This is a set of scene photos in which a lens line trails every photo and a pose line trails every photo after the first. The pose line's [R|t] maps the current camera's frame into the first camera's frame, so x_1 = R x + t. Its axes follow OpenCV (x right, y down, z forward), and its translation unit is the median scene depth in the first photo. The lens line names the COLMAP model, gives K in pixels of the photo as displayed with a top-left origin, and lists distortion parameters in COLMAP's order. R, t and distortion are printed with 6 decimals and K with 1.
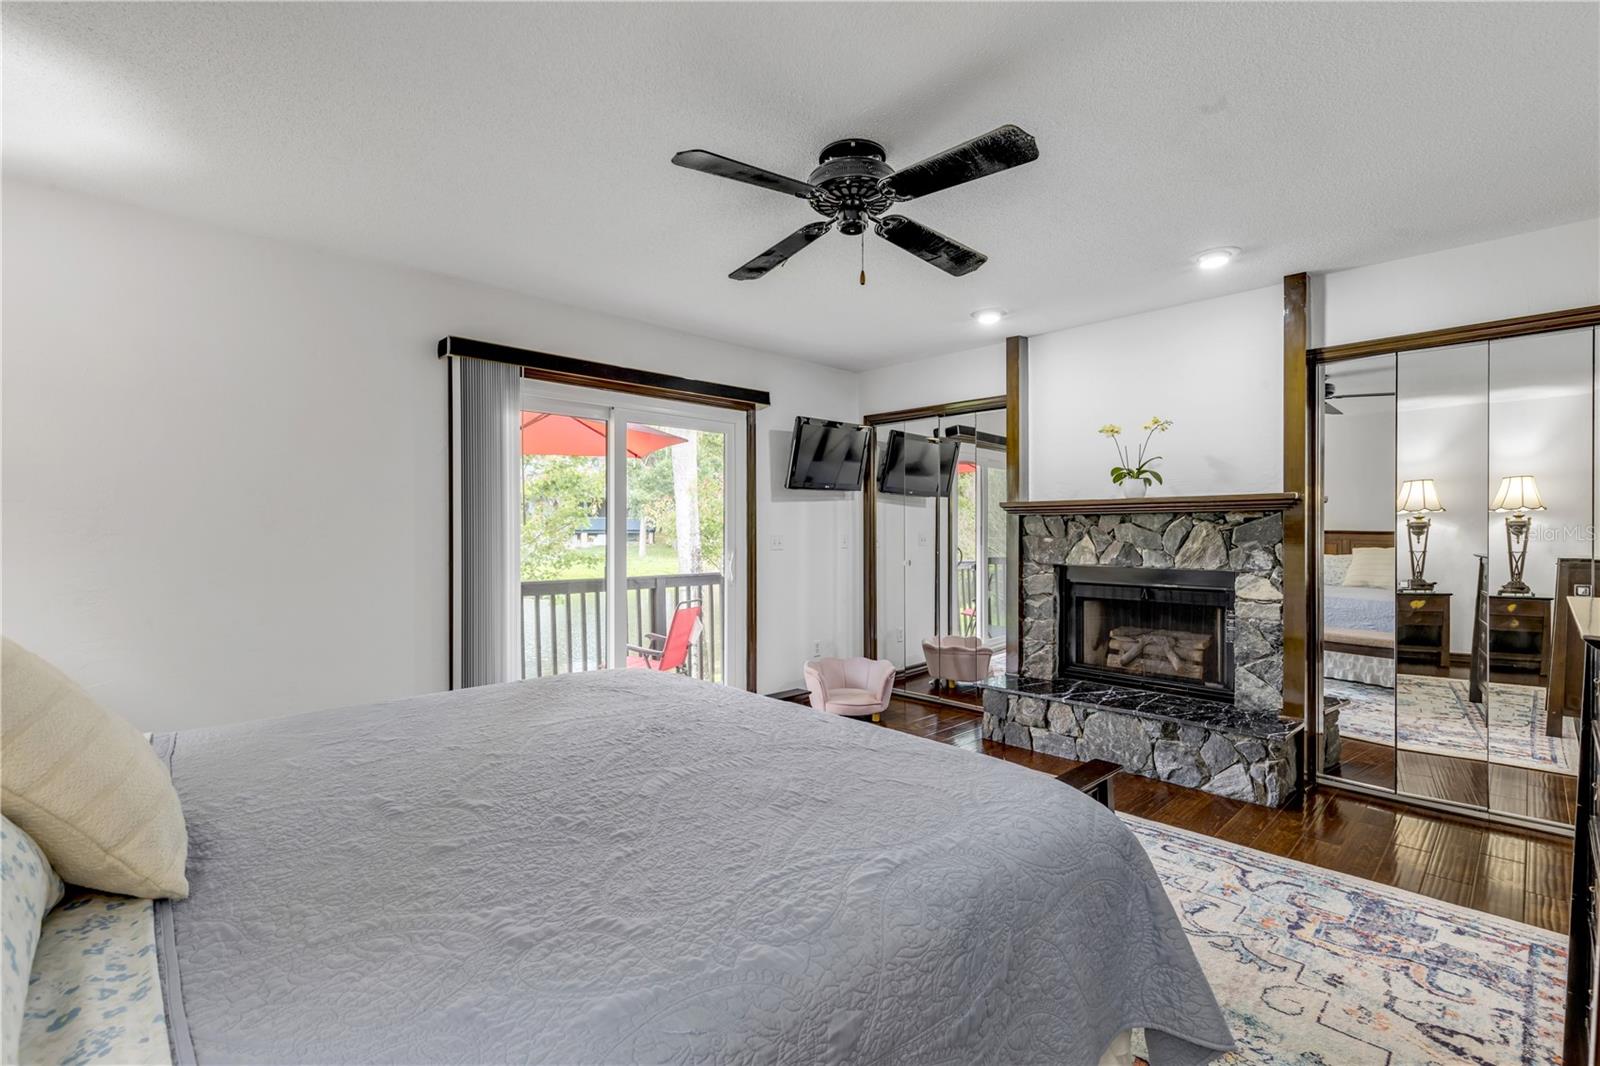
lens RADIAL K [[721.0, 0, 805.9], [0, 721.0, 535.6], [0, 0, 1]] dist [0.001812, 0.000256]
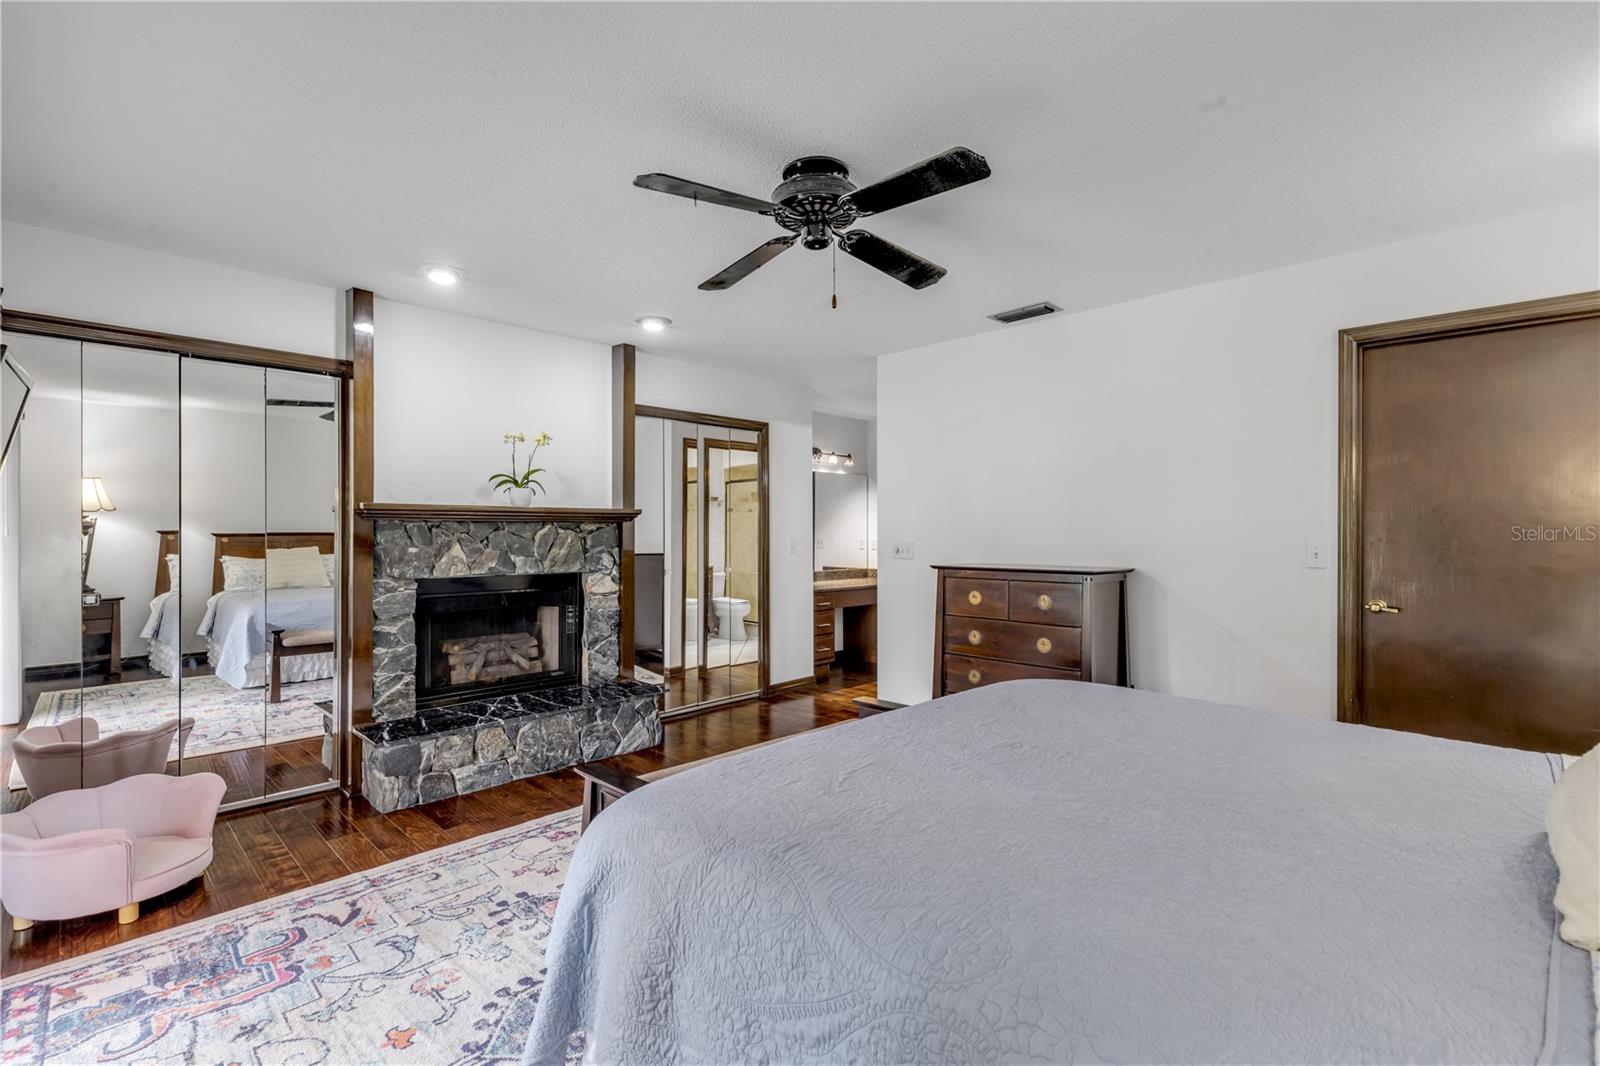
lens RADIAL K [[721.0, 0, 805.7], [0, 721.0, 532.6], [0, 0, 1]] dist [0.001812, 0.000256]
pose [[-0.052166, -0.002546, 0.998635, -0.598479], [0.004181, 0.999987, 0.002768, -0.016671], [-0.998630, 0.004320, -0.052155, 0.669928]]
